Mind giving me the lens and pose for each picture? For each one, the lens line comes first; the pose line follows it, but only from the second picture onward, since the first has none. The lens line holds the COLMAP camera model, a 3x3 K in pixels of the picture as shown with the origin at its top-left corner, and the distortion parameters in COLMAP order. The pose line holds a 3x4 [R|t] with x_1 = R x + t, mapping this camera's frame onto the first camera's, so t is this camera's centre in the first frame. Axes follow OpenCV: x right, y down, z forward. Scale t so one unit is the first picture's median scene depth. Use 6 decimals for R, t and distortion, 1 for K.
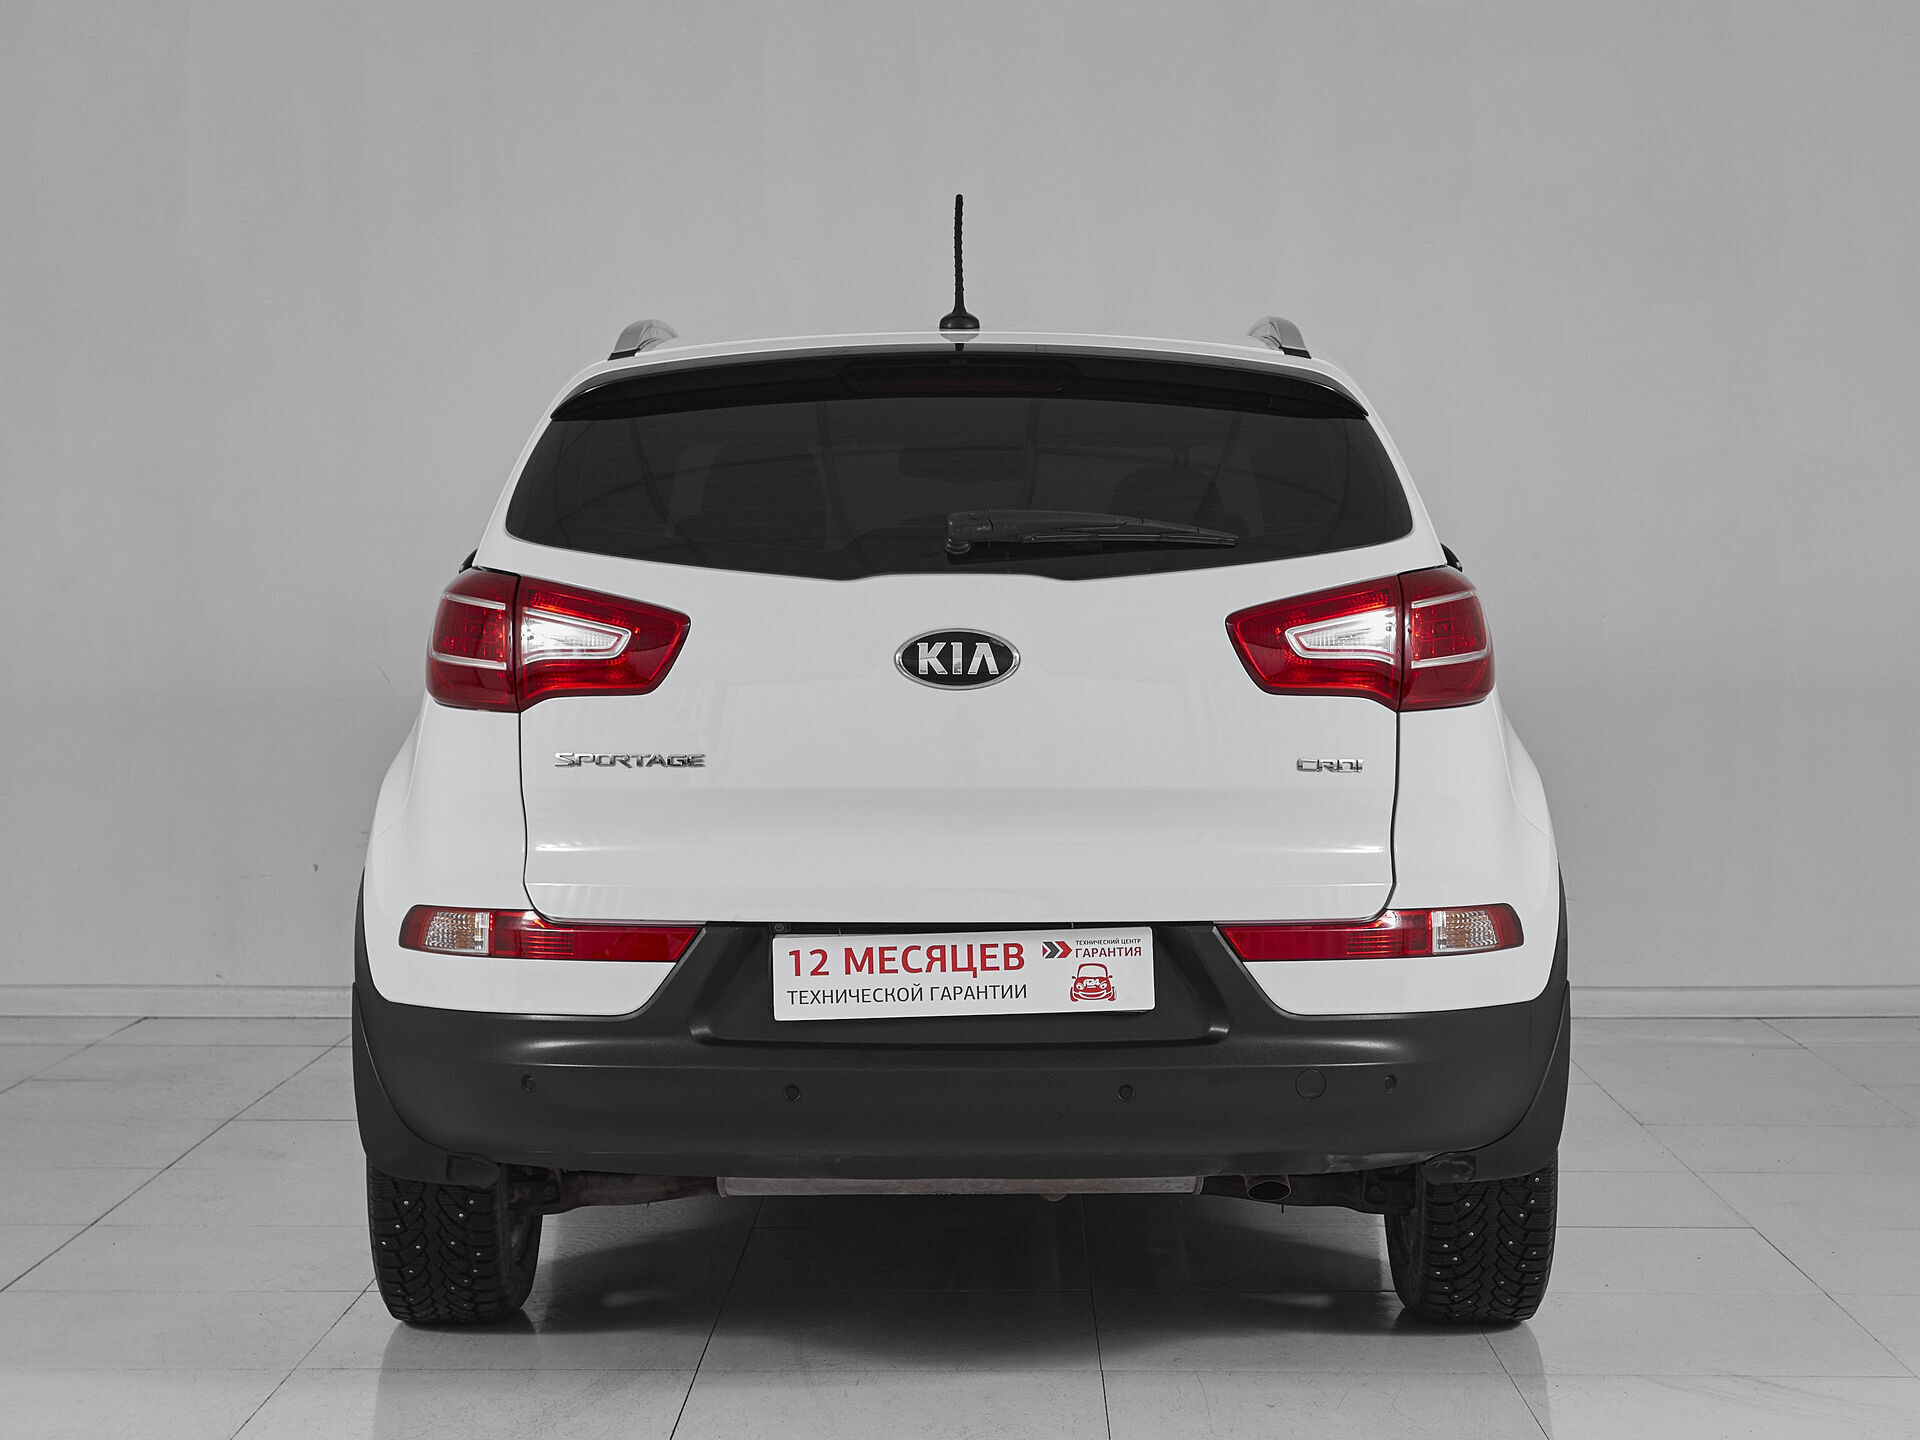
lens RADIAL K [[3228.2, 0, 961.4], [0, 3228.2, 809.6], [0, 0, 1]] dist [0.017456, -0.094340]
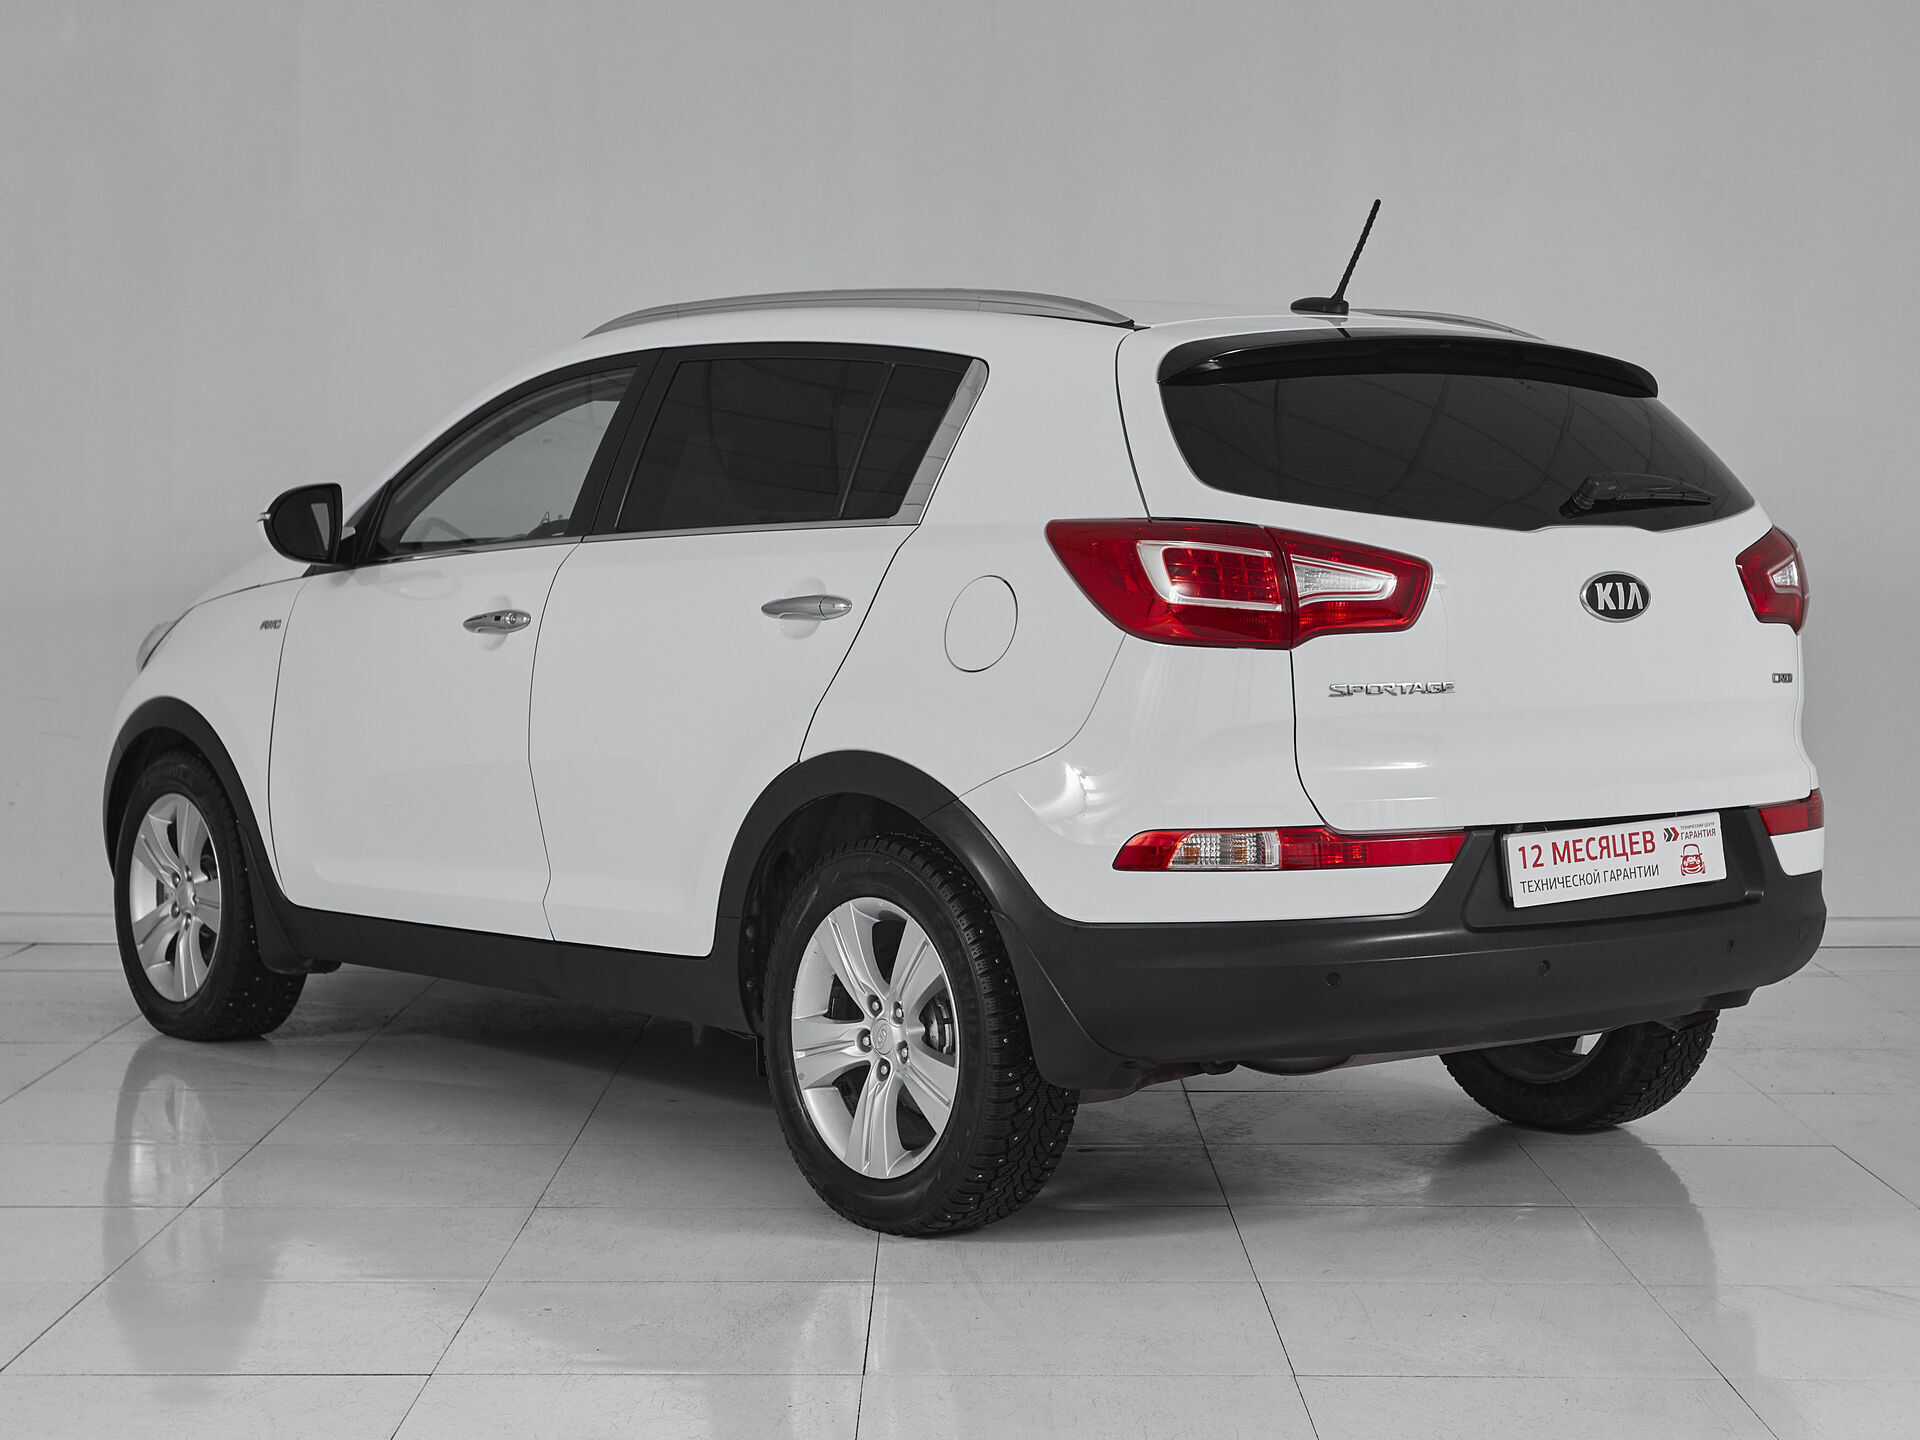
lens RADIAL K [[3228.2, 0, 961.4], [0, 3228.2, 809.6], [0, 0, 1]] dist [0.017456, -0.094340]
pose [[0.801557, -0.049318, 0.595881, -0.911907], [0.042768, 0.998769, 0.025133, -0.008092], [-0.596387, 0.005339, 0.802679, 0.180141]]
